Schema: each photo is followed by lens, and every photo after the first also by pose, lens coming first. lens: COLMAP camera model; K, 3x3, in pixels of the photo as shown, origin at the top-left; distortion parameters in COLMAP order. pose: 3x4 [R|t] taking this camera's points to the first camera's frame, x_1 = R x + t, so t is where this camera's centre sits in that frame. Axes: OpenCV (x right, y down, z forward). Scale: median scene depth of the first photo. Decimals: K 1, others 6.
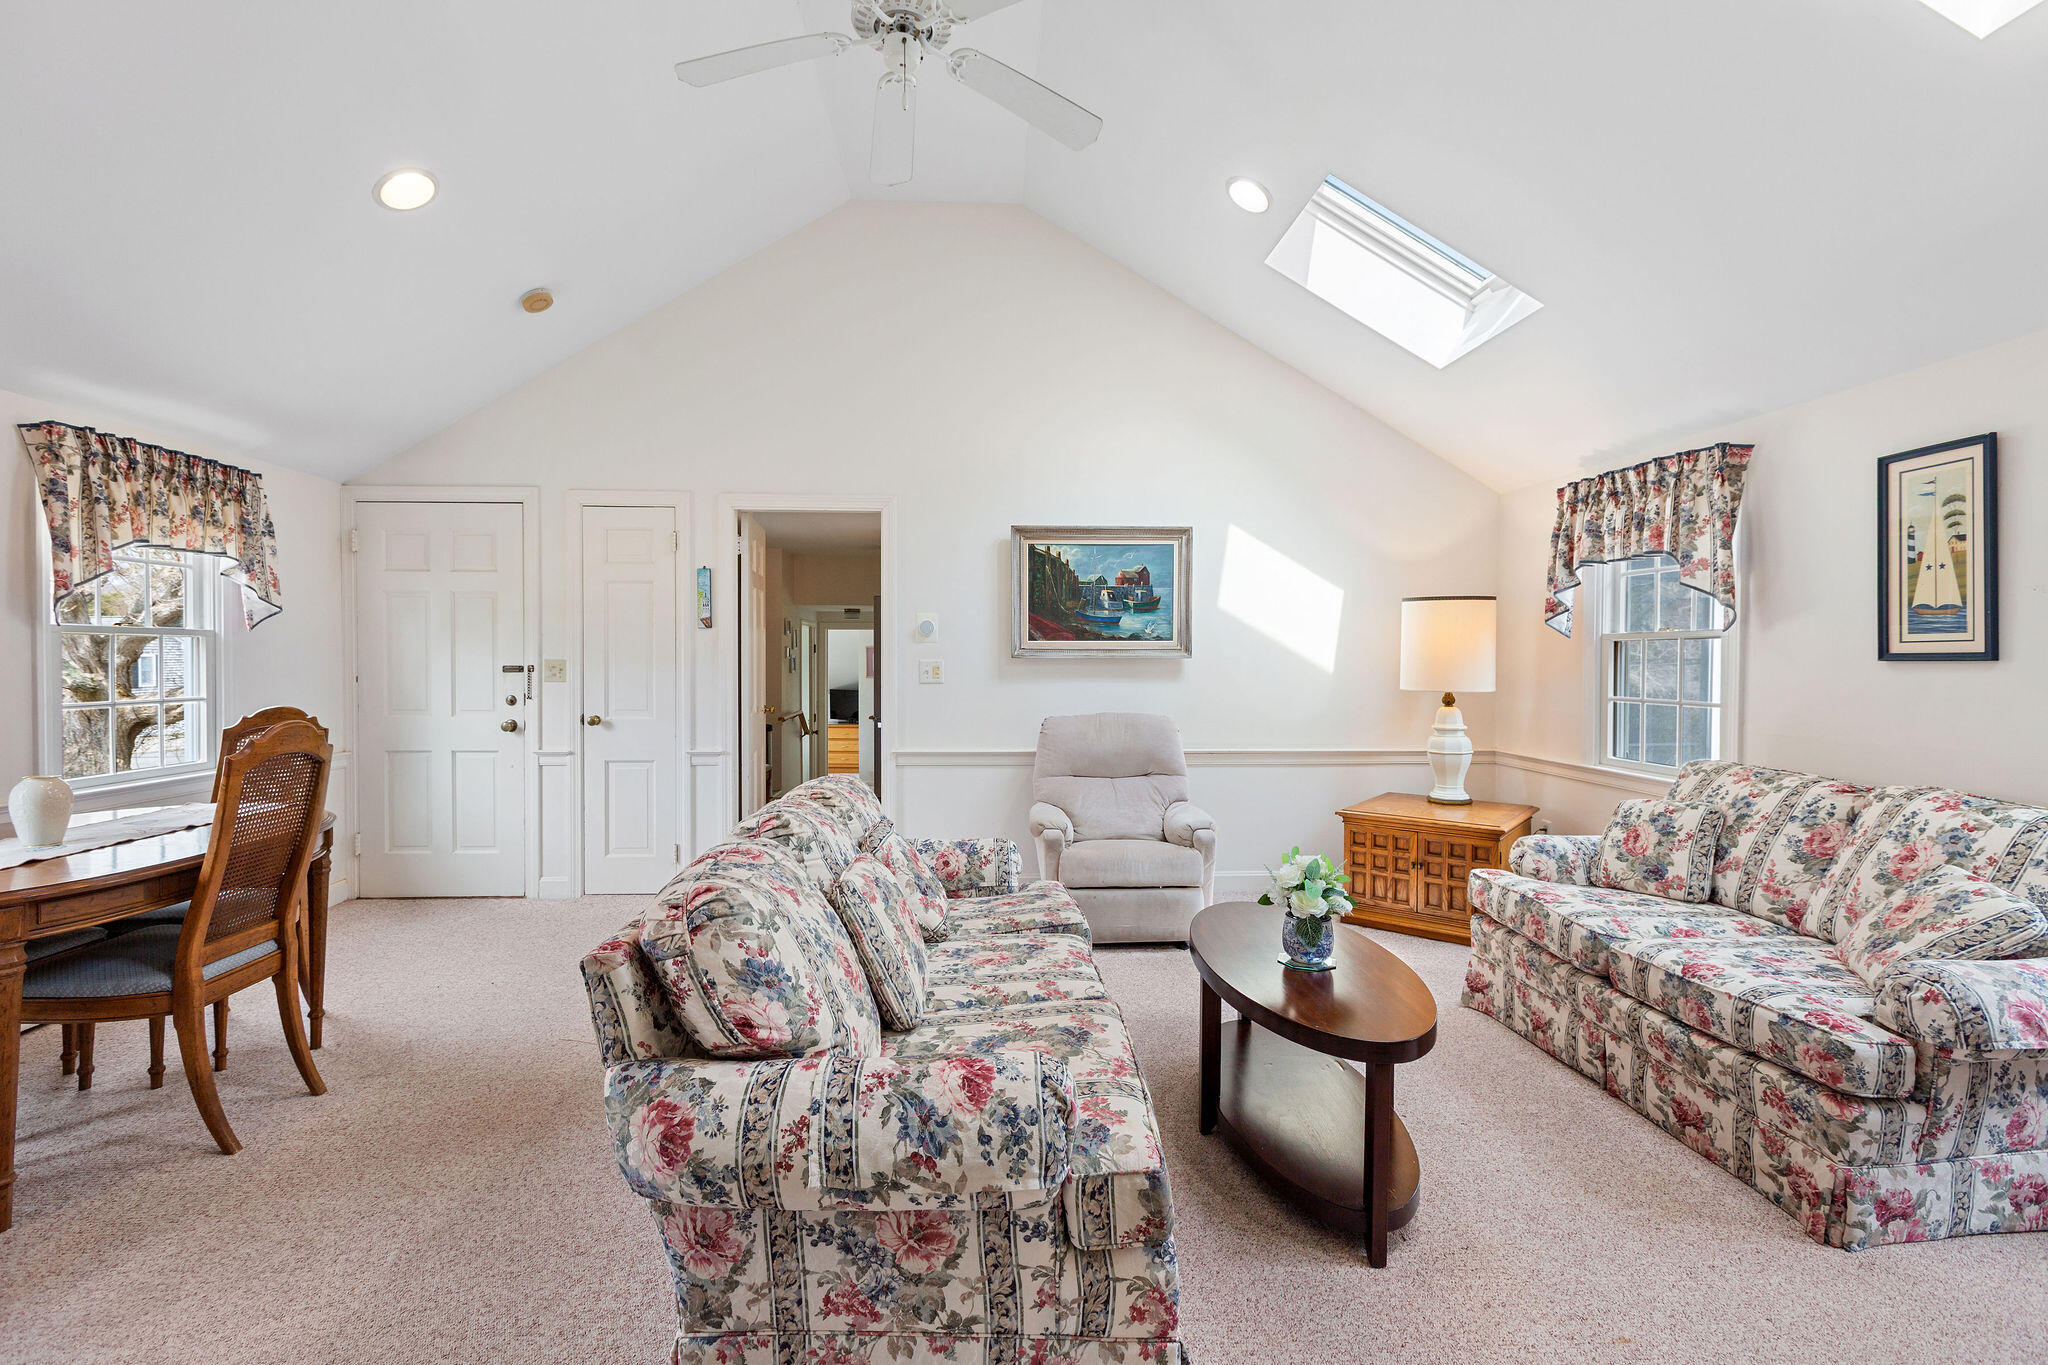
lens RADIAL K [[911.0, 0, 1006.6], [0, 911.0, 671.3], [0, 0, 1]] dist [0.002364, -0.000620]
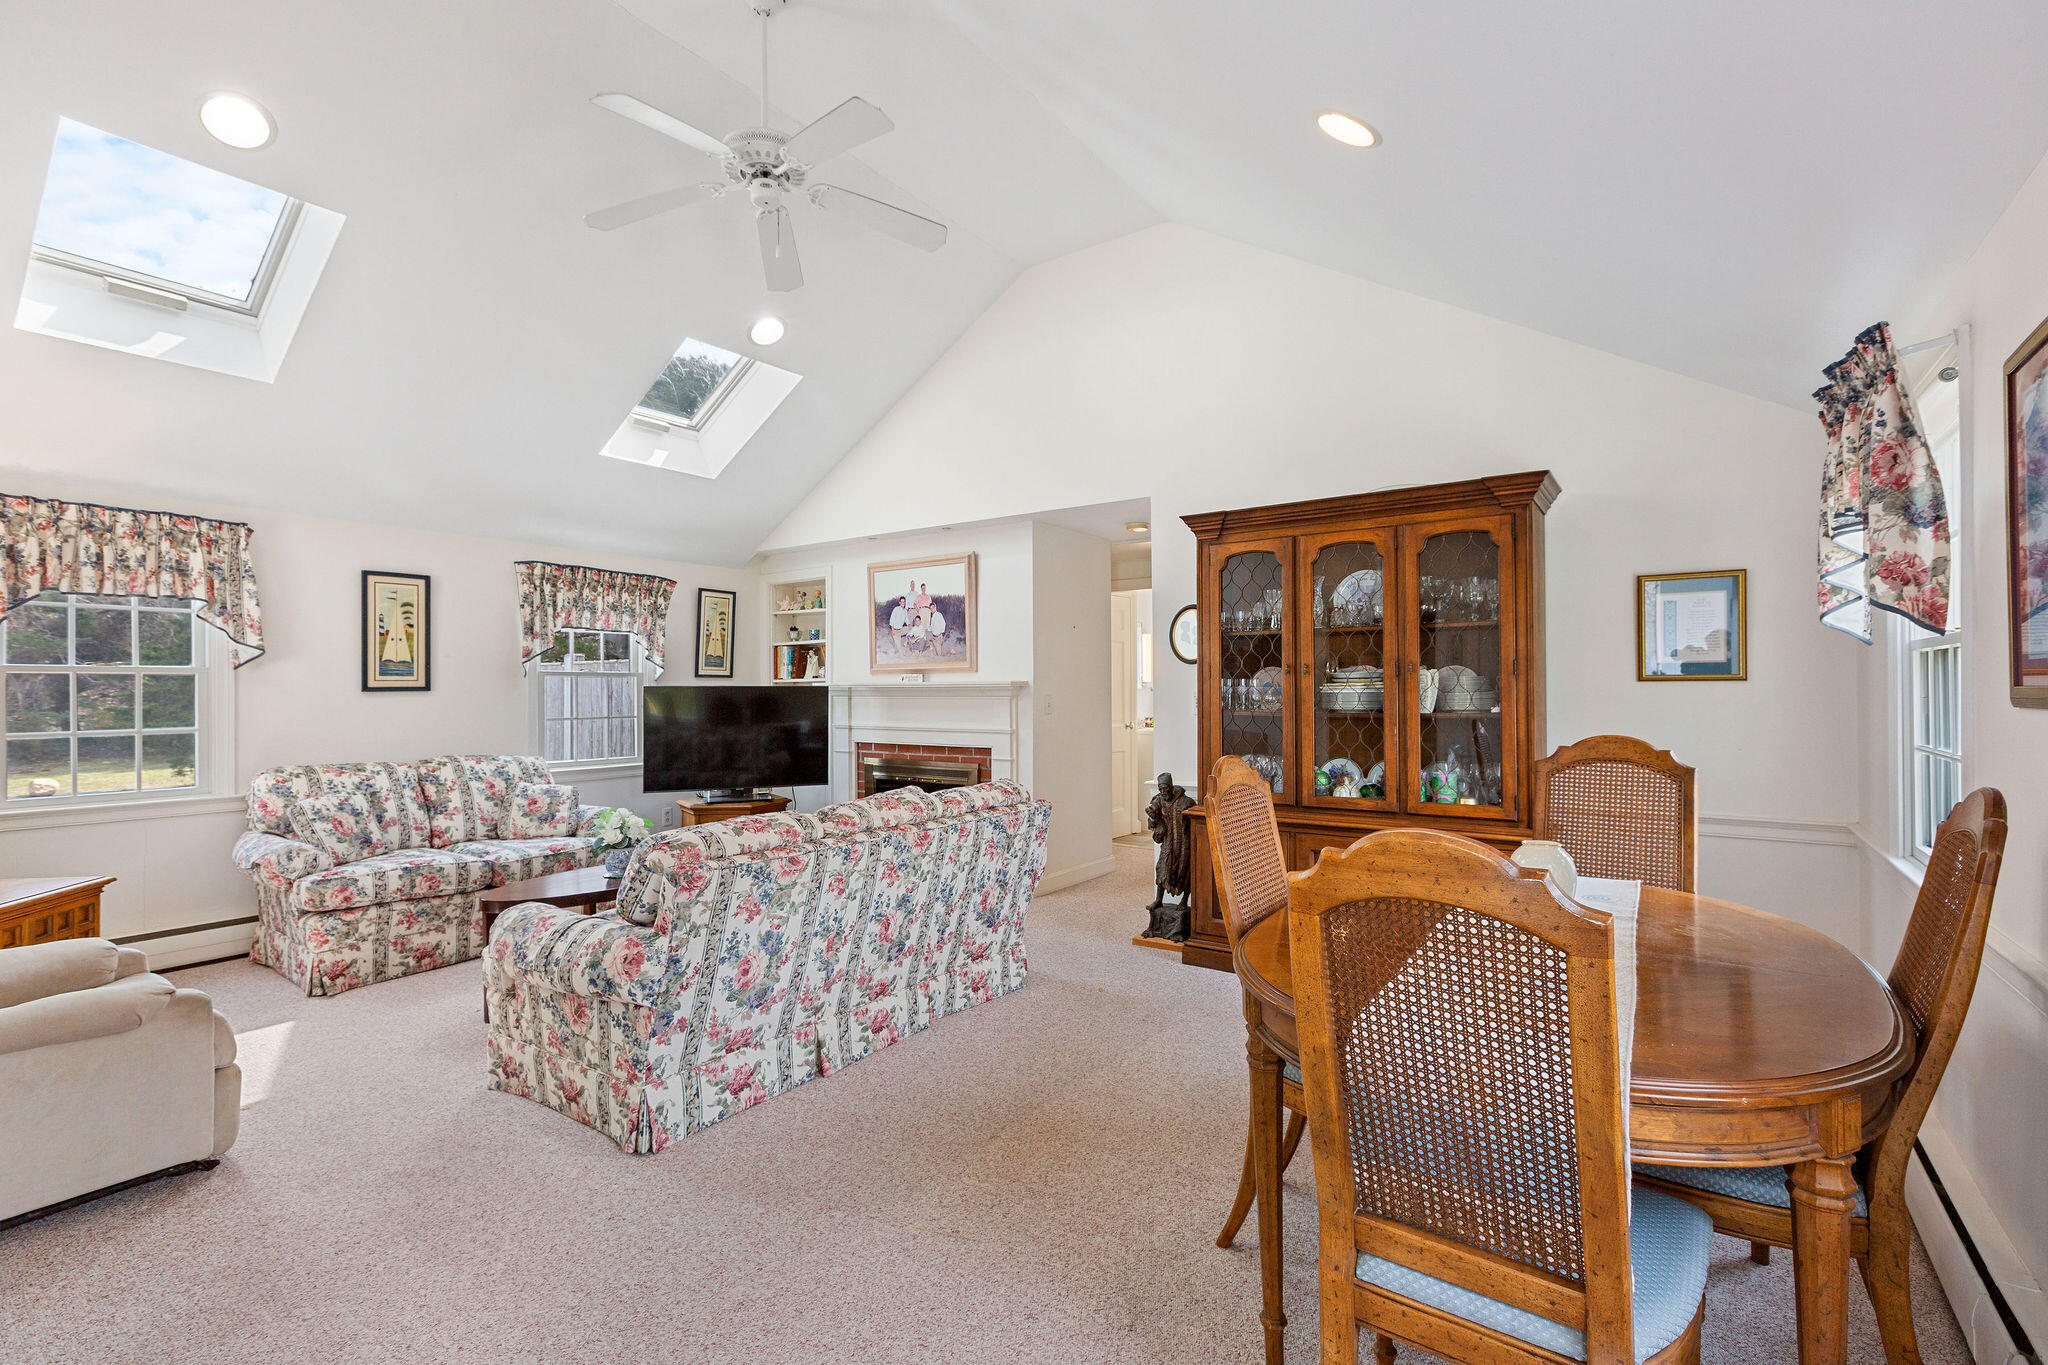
lens RADIAL K [[924.5, 0, 1010.3], [0, 924.5, 685.9], [0, 0, 1]] dist [0.010503, -0.004855]
pose [[-0.785121, 0.004138, 0.619329, -0.745112], [0.014072, 0.999839, 0.011159, -0.017624], [-0.619183, 0.017476, -0.785053, 1.166445]]
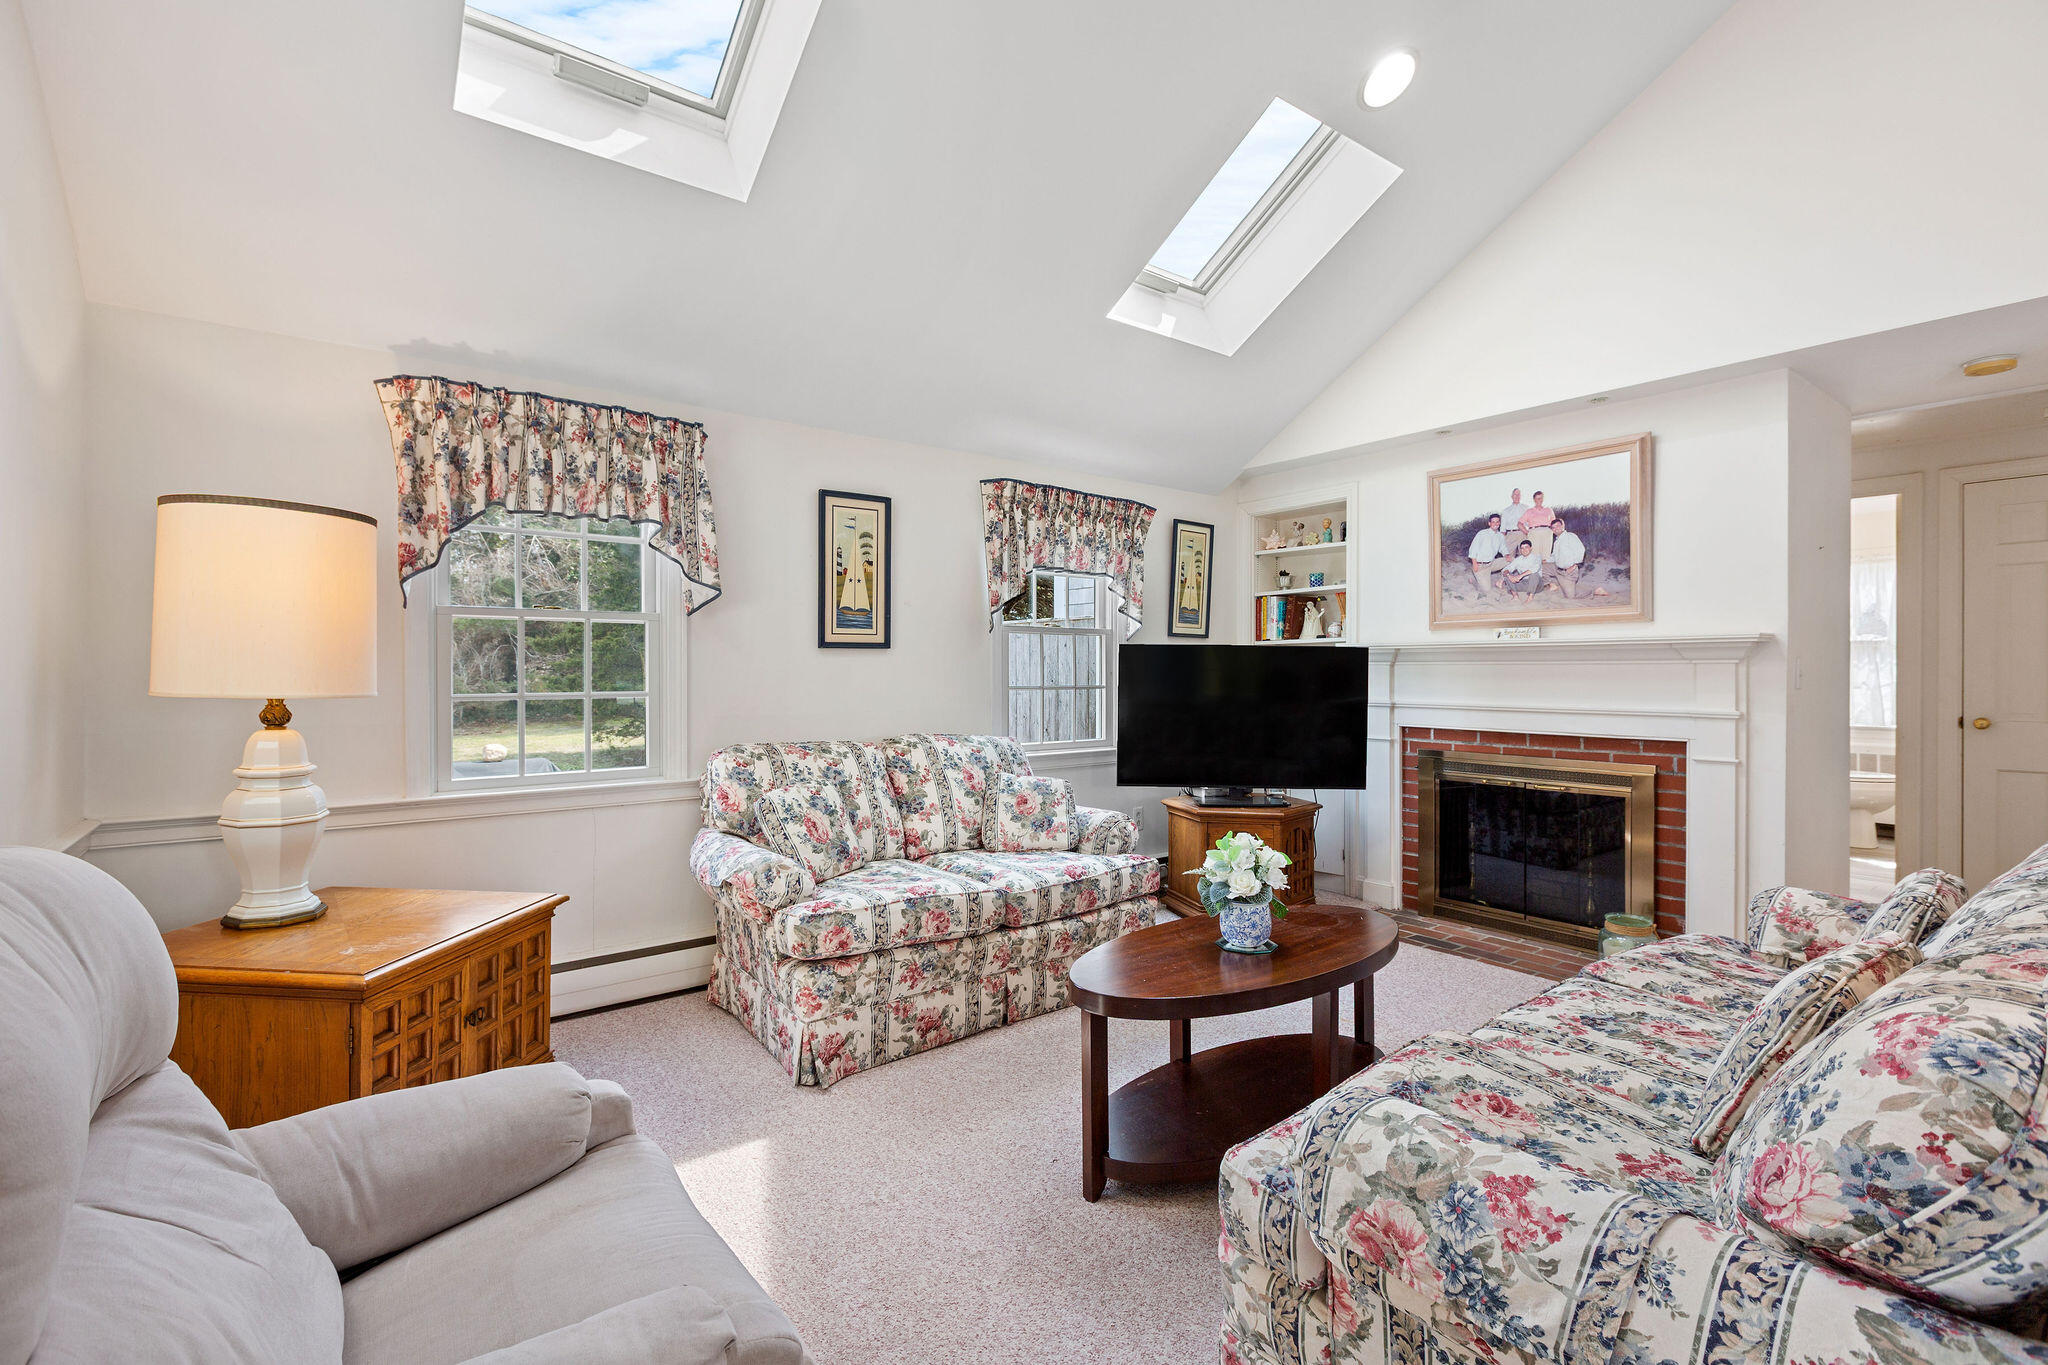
lens RADIAL K [[917.7, 0, 1013.6], [0, 917.7, 674.6], [0, 0, 1]] dist [0.001856, -0.000244]
pose [[-0.571739, -0.005579, 0.820416, -0.186079], [0.012682, 0.999797, 0.015637, 0.006803], [-0.820337, 0.019344, -0.571553, 1.105071]]
